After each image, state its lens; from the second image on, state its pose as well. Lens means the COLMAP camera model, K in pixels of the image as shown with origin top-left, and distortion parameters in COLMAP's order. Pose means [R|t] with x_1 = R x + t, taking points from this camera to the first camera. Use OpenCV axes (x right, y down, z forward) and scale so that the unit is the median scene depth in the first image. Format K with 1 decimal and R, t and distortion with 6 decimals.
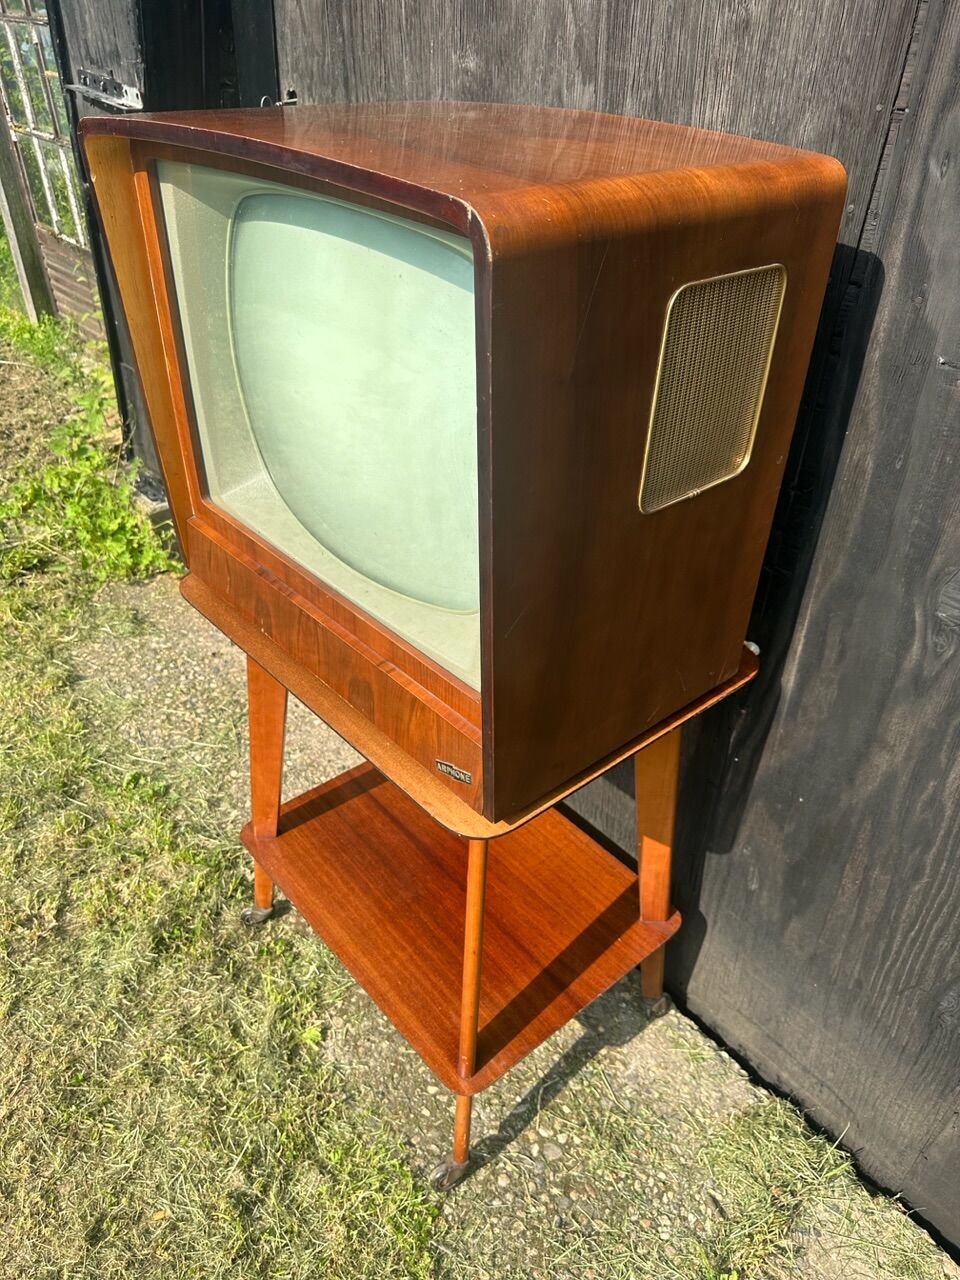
lens RADIAL K [[918.0, 0, 480.0], [0, 918.0, 640.0], [0, 0, 1]] dist [-0.011218, -0.006703]
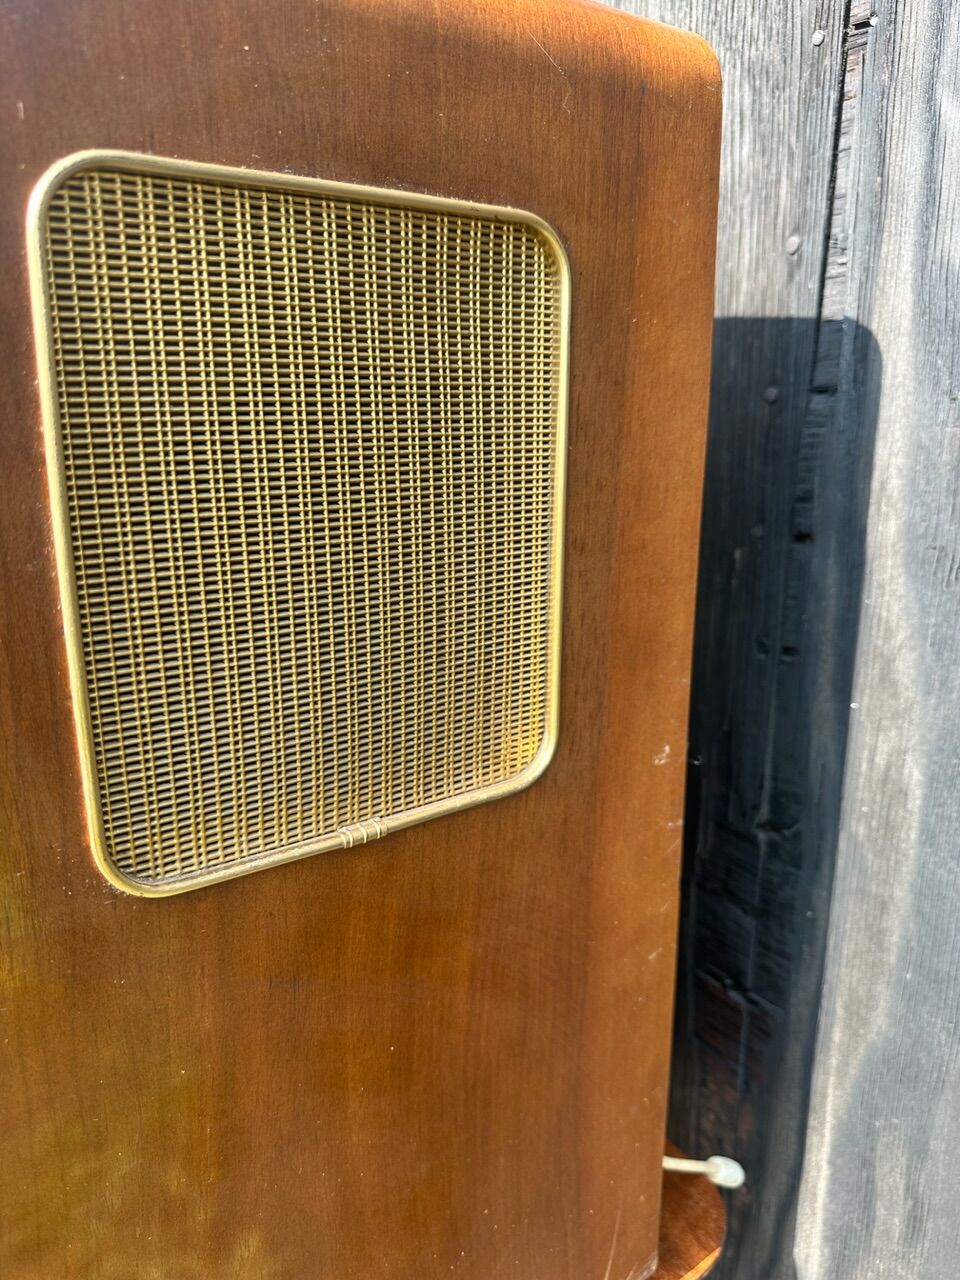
lens RADIAL K [[920.7, 0, 478.7], [0, 920.7, 643.7], [0, 0, 1]] dist [-0.026604, 0.004697]
pose [[0.992787, 0.000541, -0.119887, 0.269839], [-0.041967, 0.938292, -0.343289, -0.091890], [0.112303, 0.345844, 0.931547, 0.545577]]
